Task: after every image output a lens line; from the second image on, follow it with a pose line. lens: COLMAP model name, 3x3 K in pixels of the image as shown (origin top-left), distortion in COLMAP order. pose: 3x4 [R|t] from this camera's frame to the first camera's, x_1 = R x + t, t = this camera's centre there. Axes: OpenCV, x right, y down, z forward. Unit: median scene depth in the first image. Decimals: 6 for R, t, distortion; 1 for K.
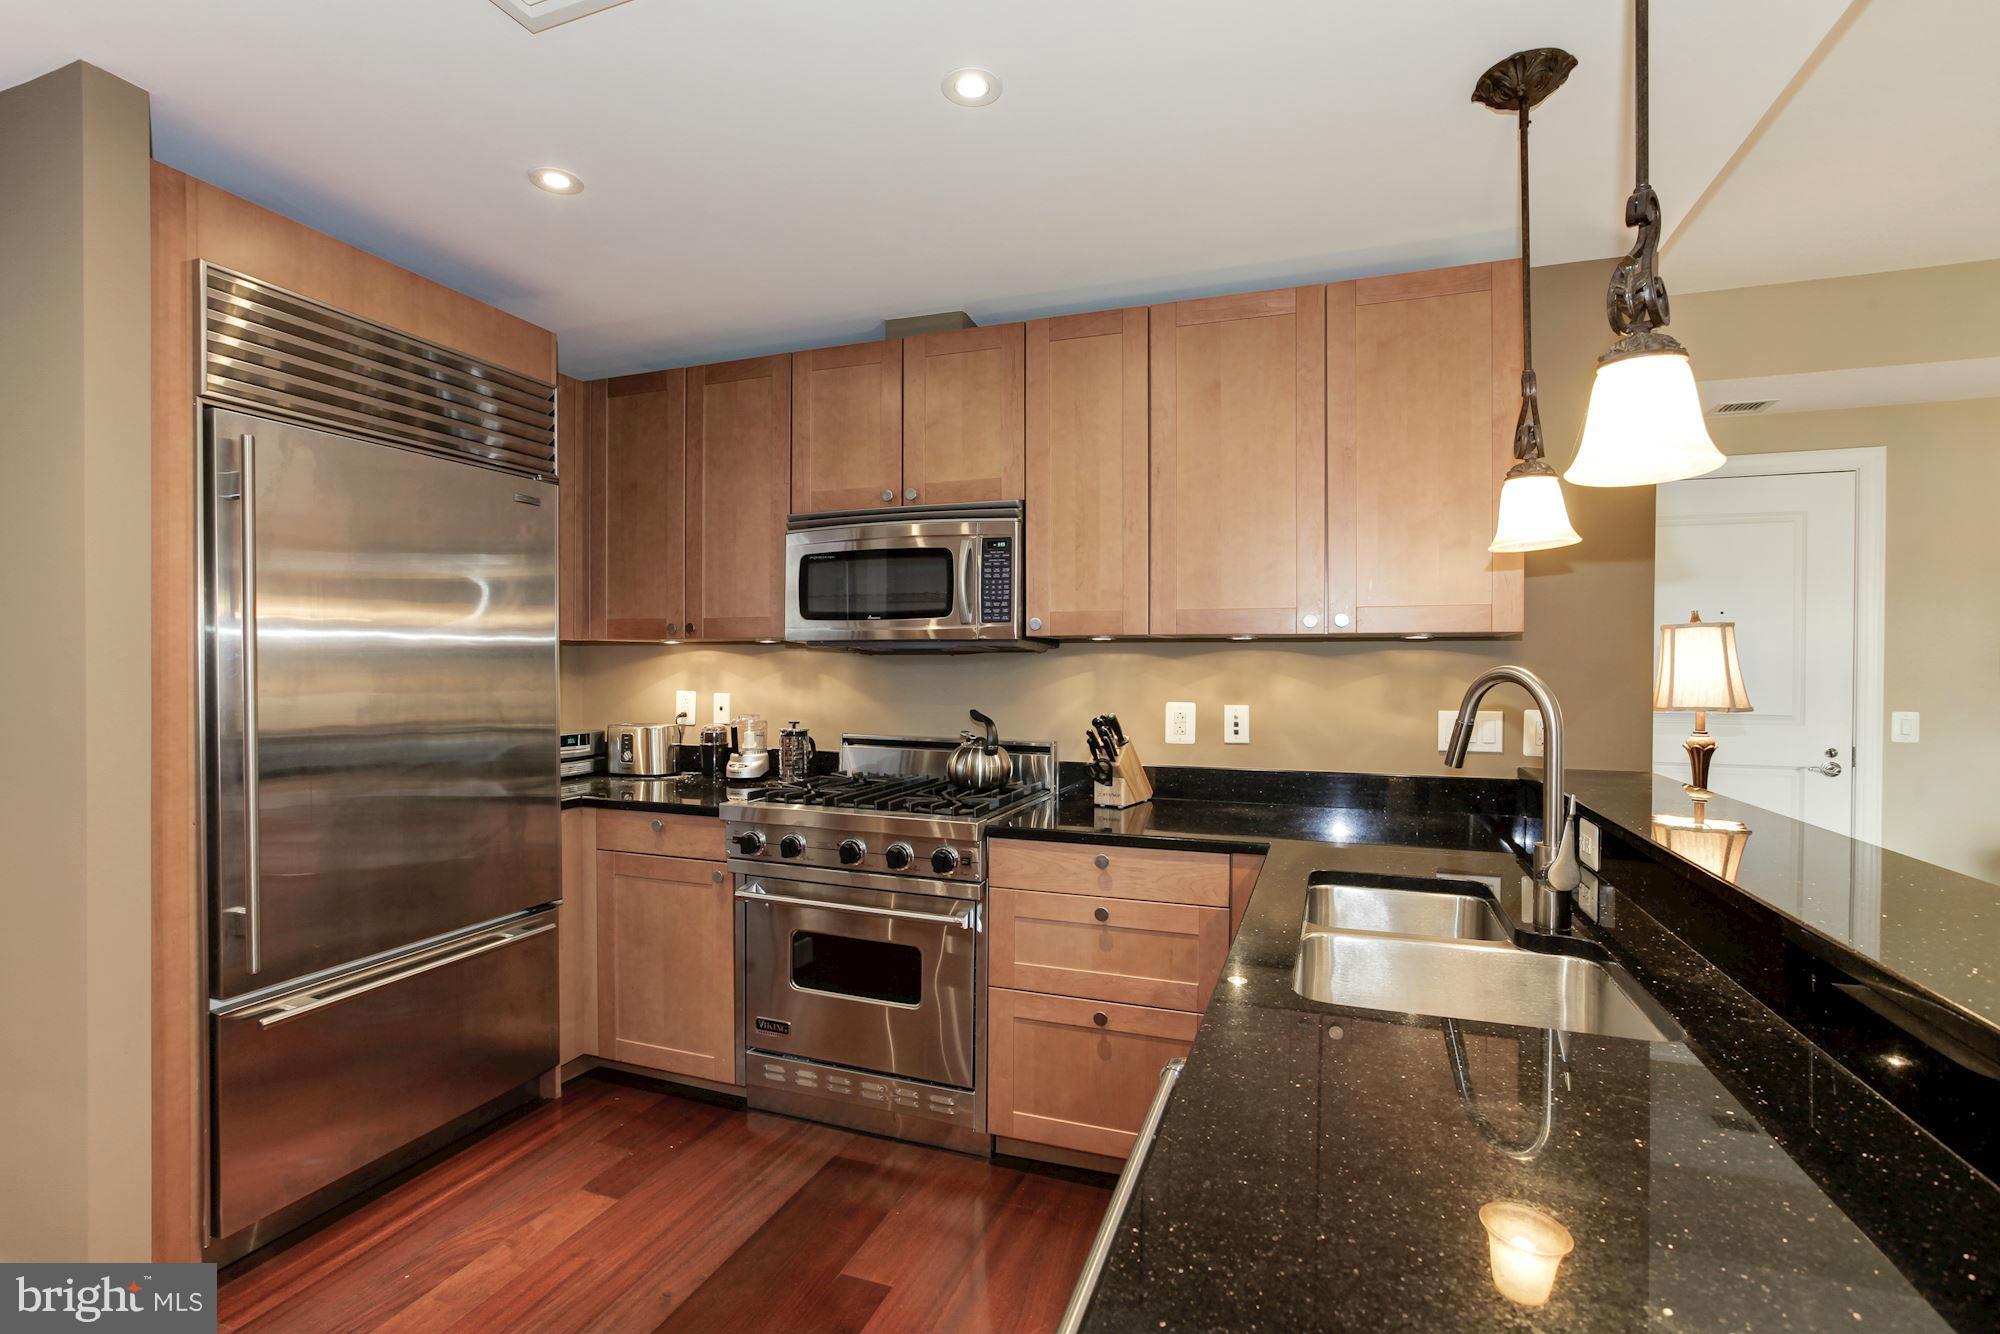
lens RADIAL K [[922.3, 0, 989.6], [0, 922.3, 670.8], [0, 0, 1]] dist [-0.053903, 0.034590]
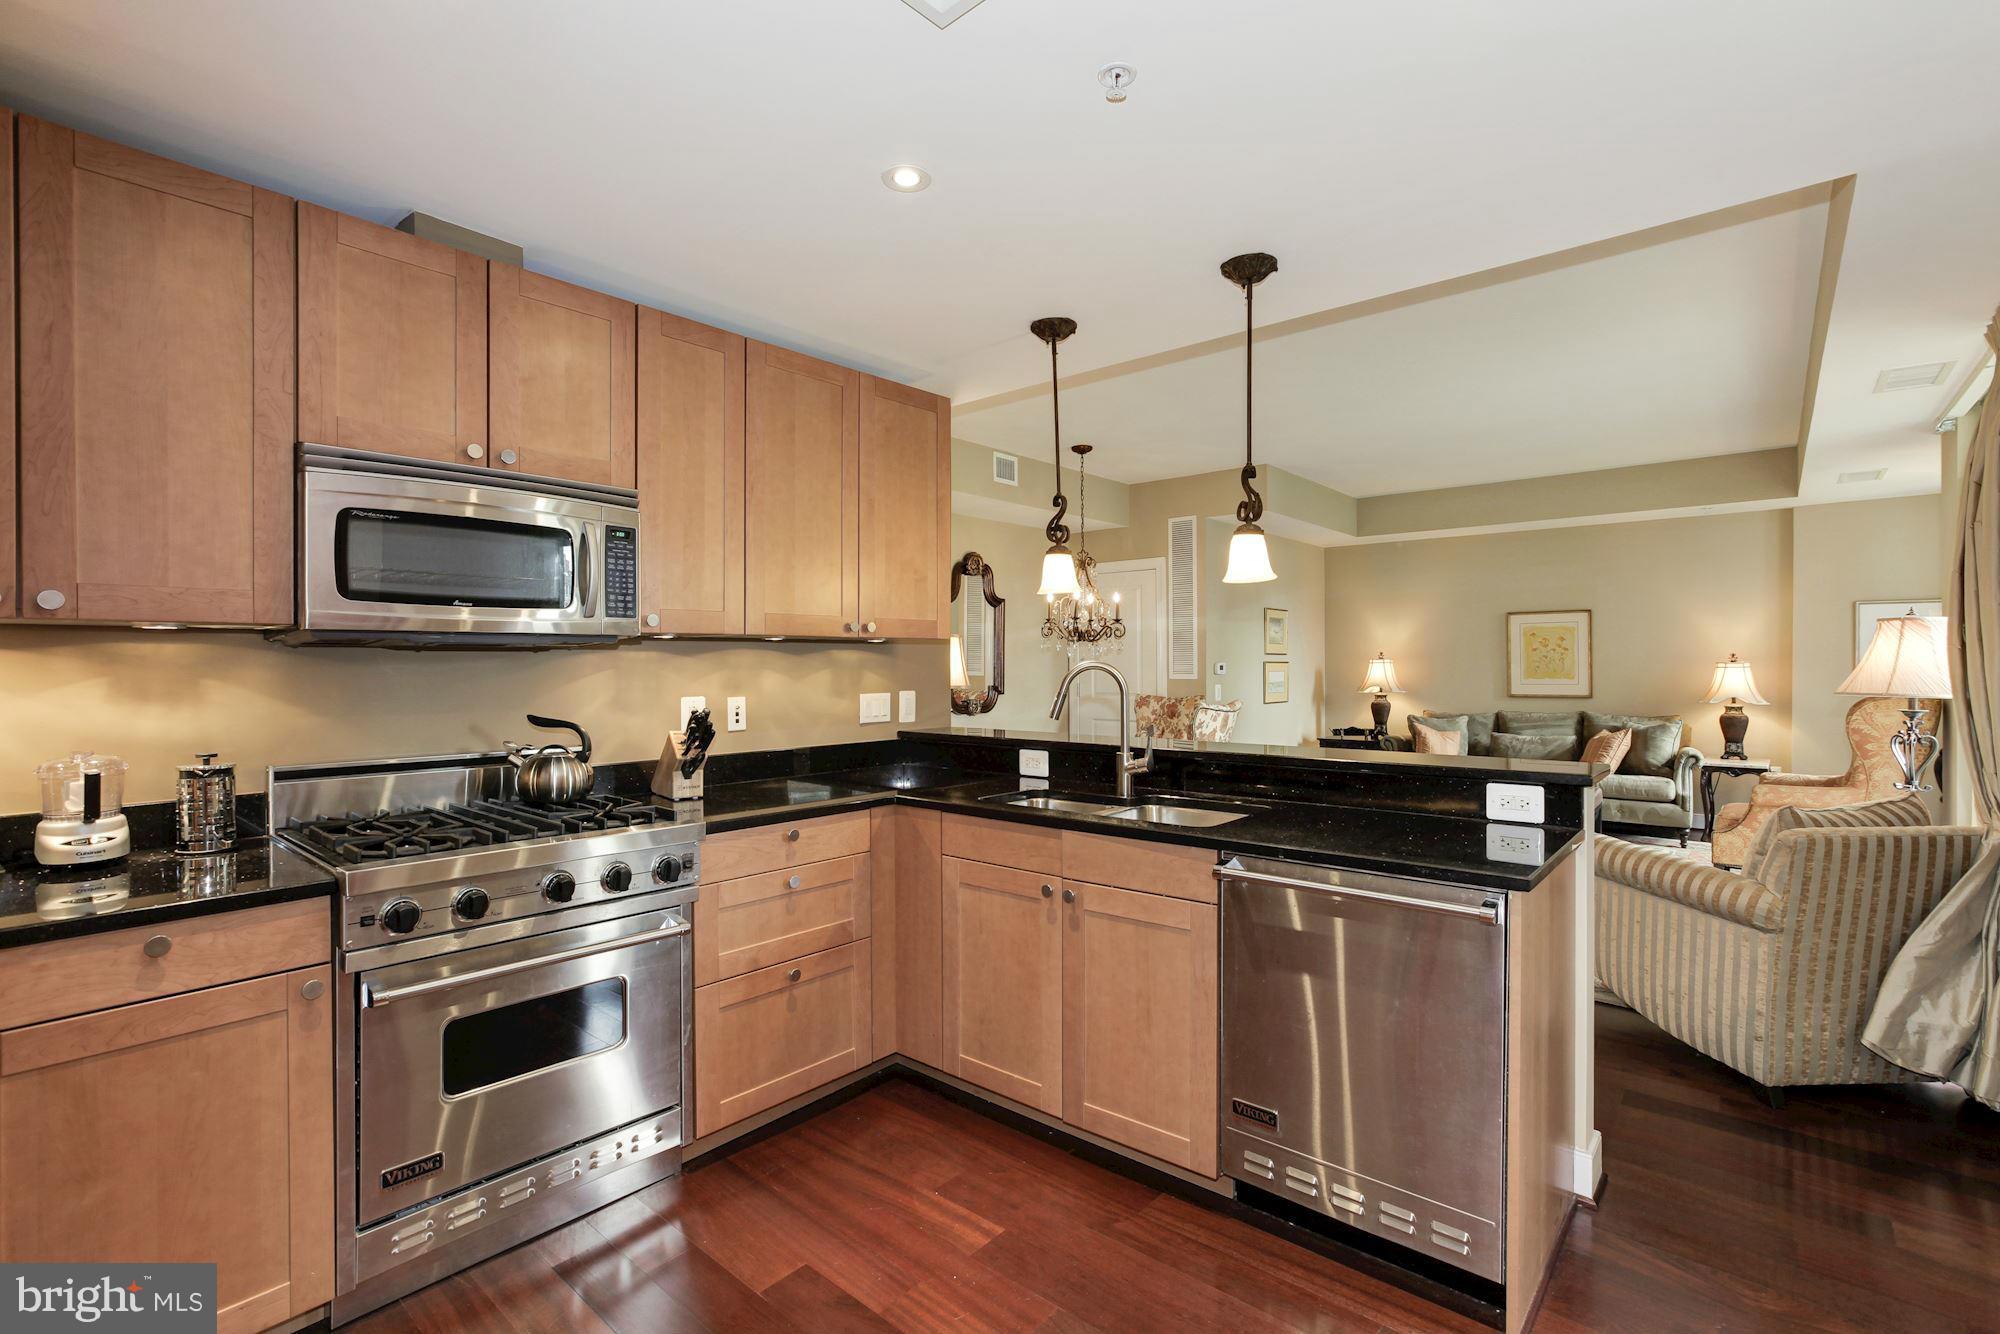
lens RADIAL K [[922.3, 0, 989.6], [0, 922.3, 670.8], [0, 0, 1]] dist [-0.053903, 0.034590]
pose [[0.350230, -0.012934, 0.936575, -0.709100], [0.011381, 0.999890, 0.009552, -0.002893], [-0.936595, 0.007313, 0.350338, 0.314925]]
